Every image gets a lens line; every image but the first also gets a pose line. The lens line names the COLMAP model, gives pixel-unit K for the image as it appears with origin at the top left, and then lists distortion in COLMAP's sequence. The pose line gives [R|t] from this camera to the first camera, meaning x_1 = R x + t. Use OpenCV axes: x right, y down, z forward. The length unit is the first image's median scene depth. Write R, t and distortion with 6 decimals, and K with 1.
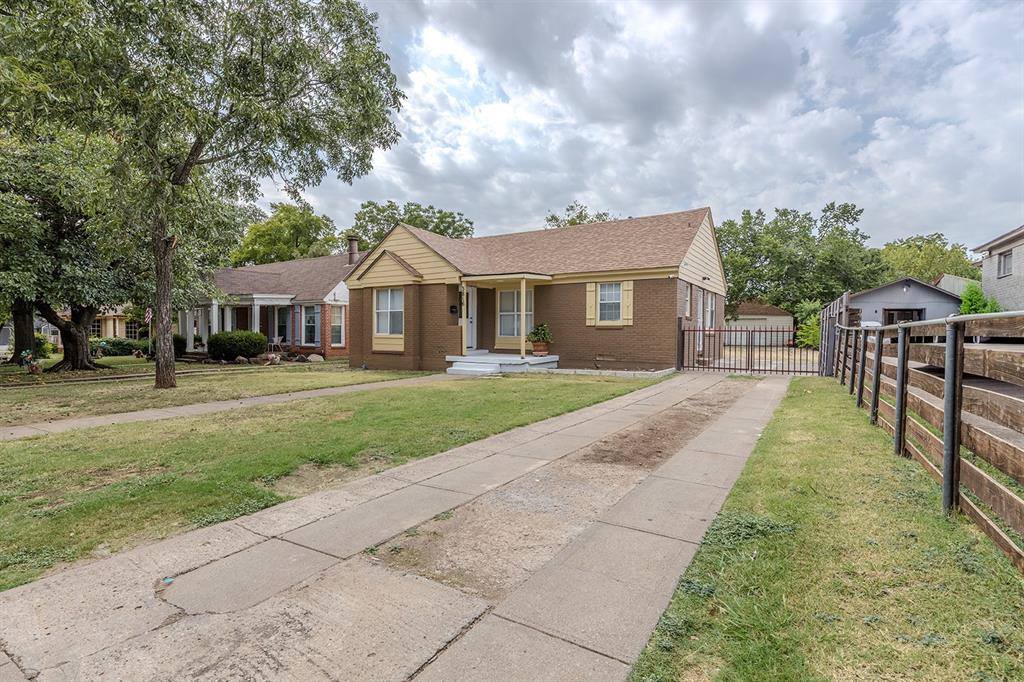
lens RADIAL K [[488.4, 0, 512.0], [0, 488.4, 341.0], [0, 0, 1]] dist [0.004285, 0.000788]
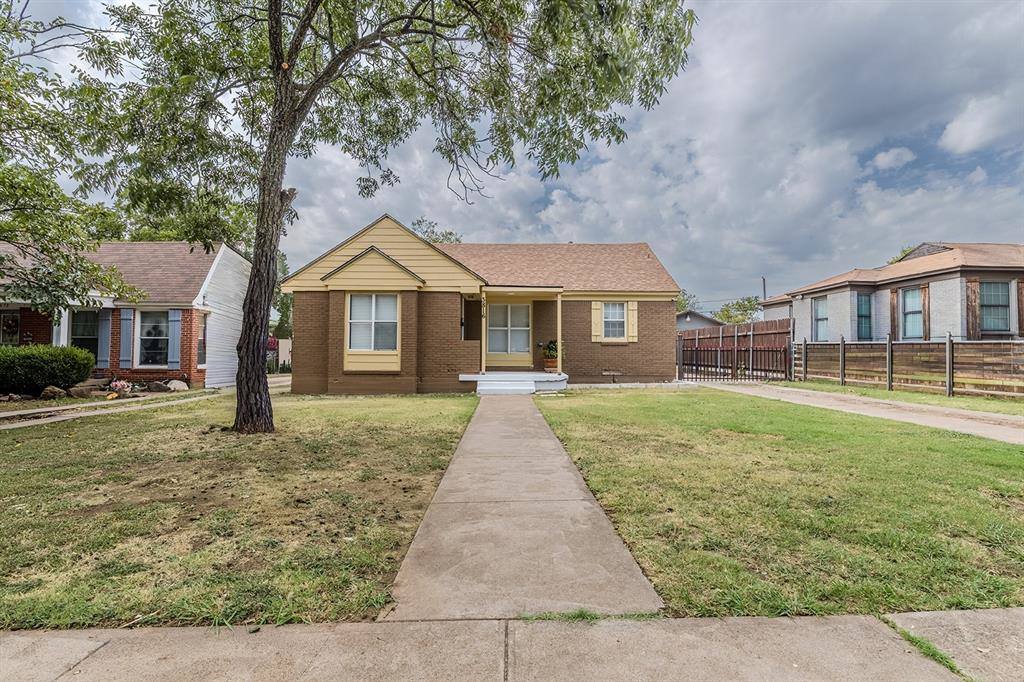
lens RADIAL K [[488.4, 0, 512.0], [0, 488.4, 341.0], [0, 0, 1]] dist [0.004285, 0.000788]
pose [[0.842407, 0.015894, 0.538608, -0.509202], [0.010632, 0.998880, -0.046105, 0.011384], [-0.538738, 0.044566, 0.841294, 0.203208]]
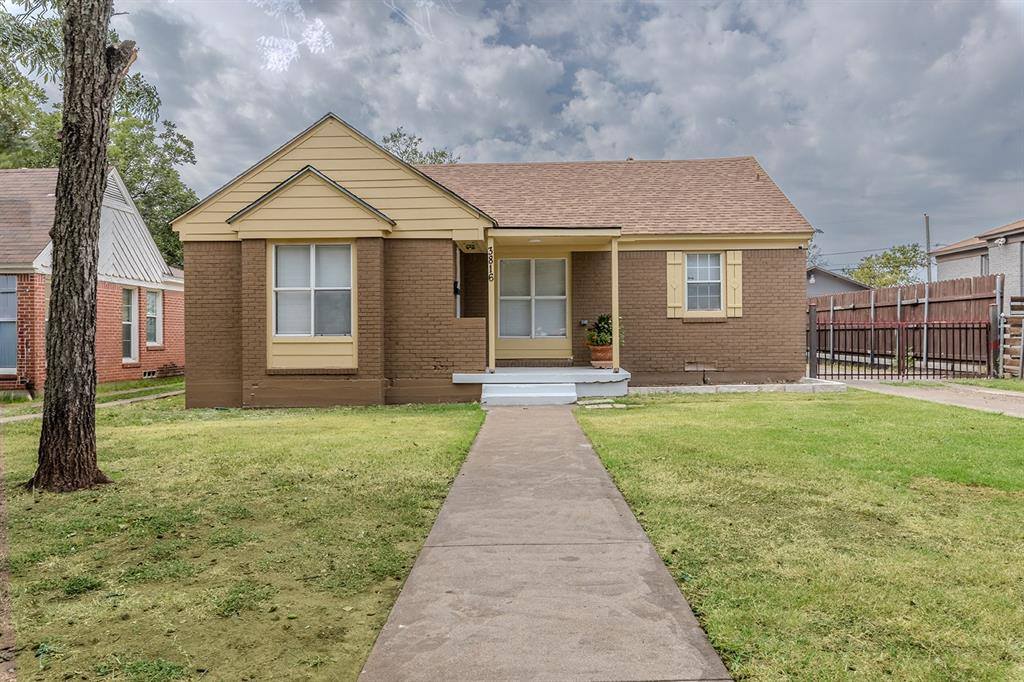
lens RADIAL K [[729.7, 0, 514.8], [0, 729.7, 344.7], [0, 0, 1]] dist [0.005643, 0.002182]
pose [[0.859549, -0.013687, 0.510869, -0.470668], [0.022109, 0.999701, -0.010414, 0.008451], [-0.510574, 0.020246, 0.859595, 0.262157]]
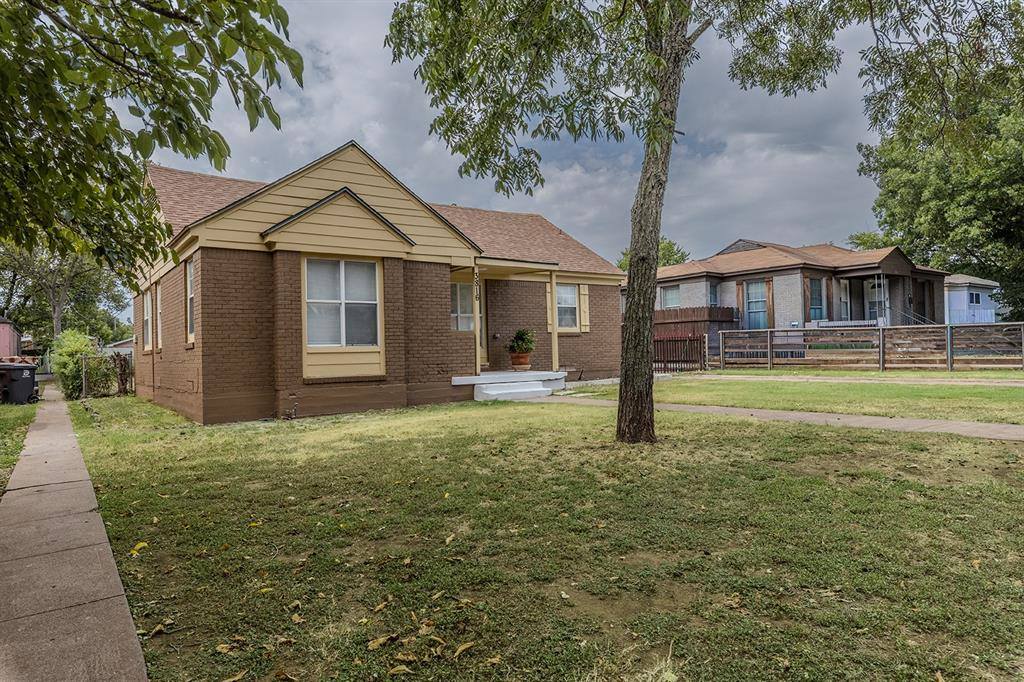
lens RADIAL K [[667.2, 0, 512.0], [0, 667.2, 341.0], [0, 0, 1]] dist [0.001627, 0.000198]
pose [[0.377138, 0.005204, 0.926142, -0.882436], [0.050436, 0.998385, -0.026148, 0.009906], [-0.924783, 0.056572, 0.376266, 0.576128]]
